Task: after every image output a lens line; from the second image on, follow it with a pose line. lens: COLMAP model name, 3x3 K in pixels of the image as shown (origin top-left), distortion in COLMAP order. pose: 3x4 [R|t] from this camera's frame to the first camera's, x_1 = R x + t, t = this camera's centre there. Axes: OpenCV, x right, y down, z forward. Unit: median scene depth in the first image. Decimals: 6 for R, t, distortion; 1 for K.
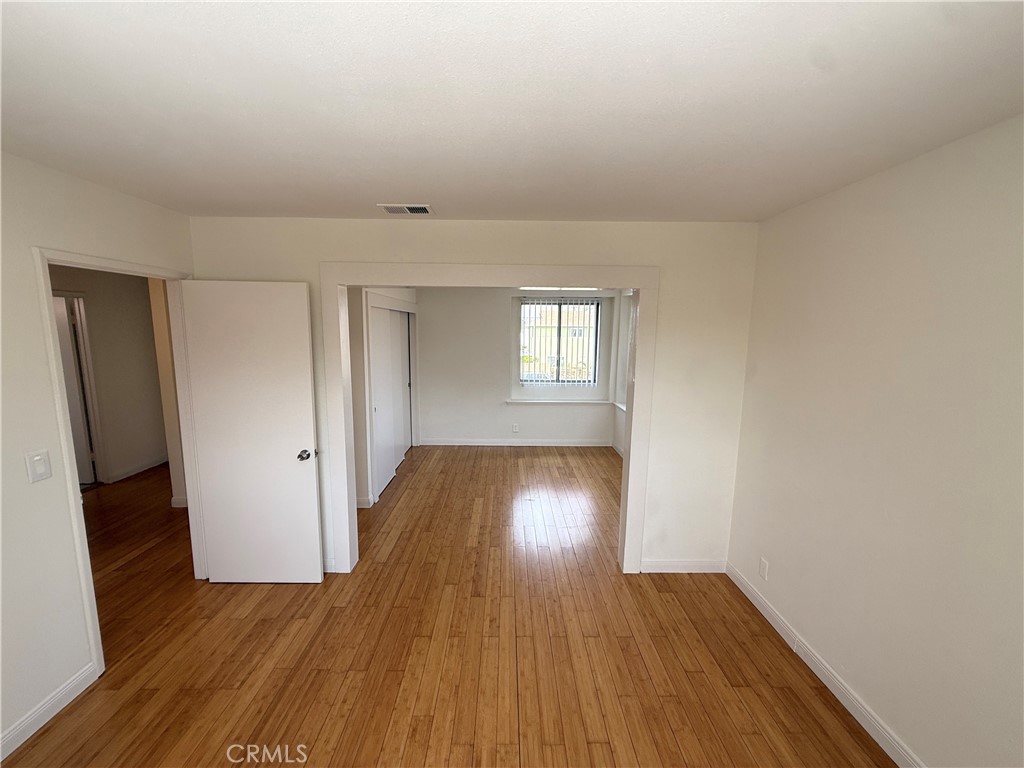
lens RADIAL K [[410.1, 0, 510.2], [0, 410.1, 385.6], [0, 0, 1]] dist [0.001983, -0.000108]
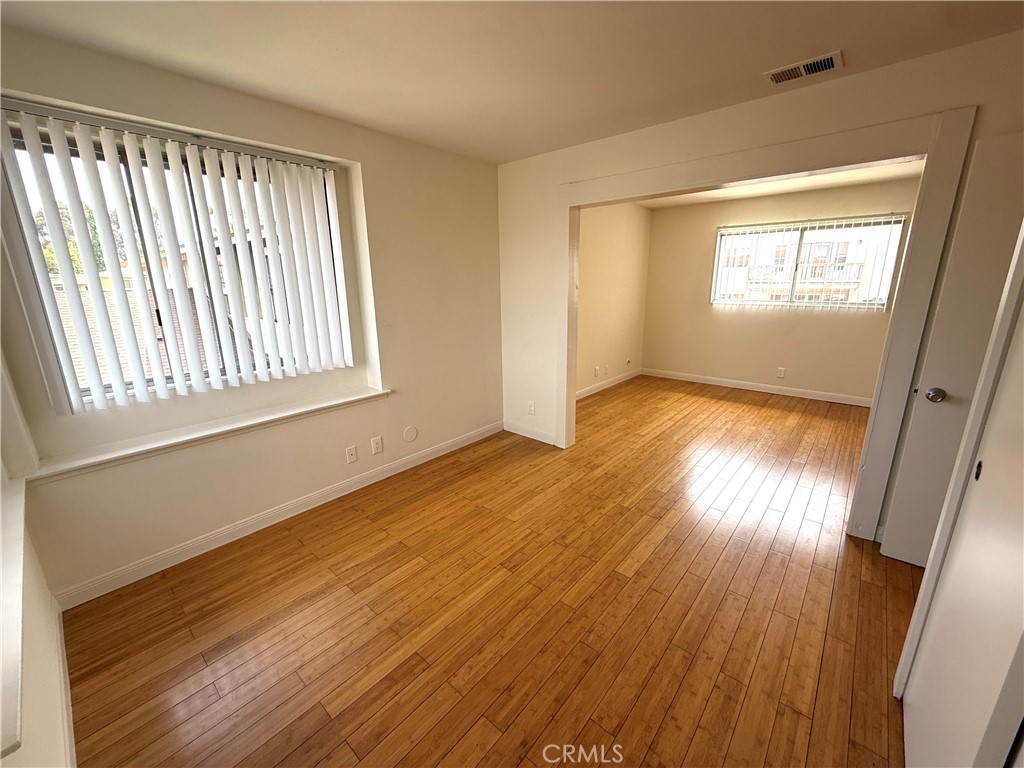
lens RADIAL K [[410.1, 0, 509.6], [0, 410.1, 383.8], [0, 0, 1]] dist [0.001983, -0.000108]
pose [[-0.746385, -0.162194, 0.645448, -0.398309], [0.098031, 0.932474, 0.347681, -0.197072], [-0.658255, 0.322778, -0.680084, 2.109925]]
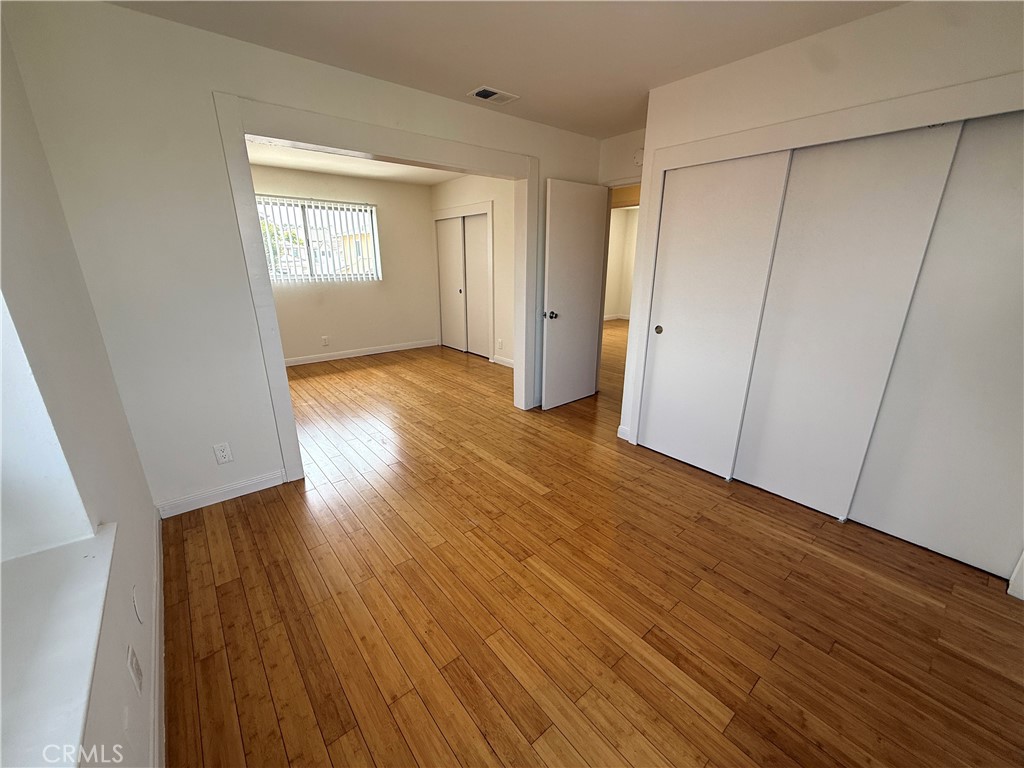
lens RADIAL K [[410.1, 0, 511.3], [0, 410.1, 382.5], [0, 0, 1]] dist [0.001983, -0.000108]
pose [[-0.777221, 0.174043, -0.604679, 0.473000], [-0.097021, 0.916346, 0.388454, -0.163285], [0.621703, 0.360581, -0.695318, 2.072658]]
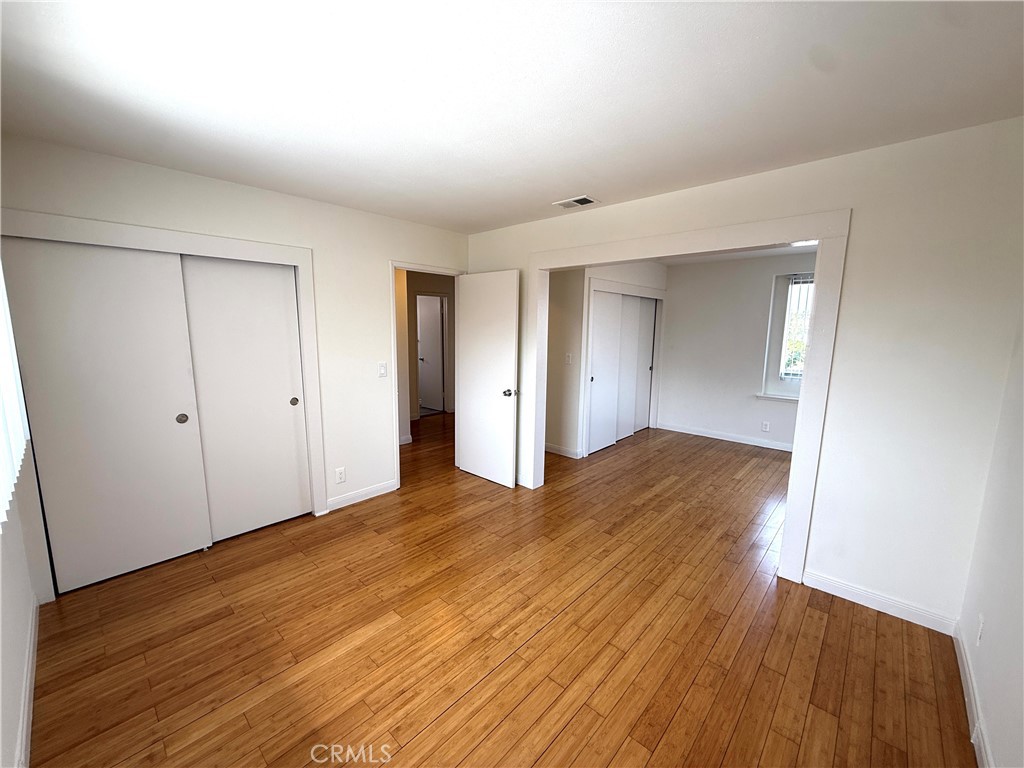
lens RADIAL K [[410.1, 0, 509.3], [0, 410.1, 386.0], [0, 0, 1]] dist [0.001983, -0.000108]
pose [[0.730447, 0.096782, -0.676077, 0.444308], [-0.099872, 0.994404, 0.034447, 0.094511], [0.675627, 0.042359, 0.736025, -0.037310]]
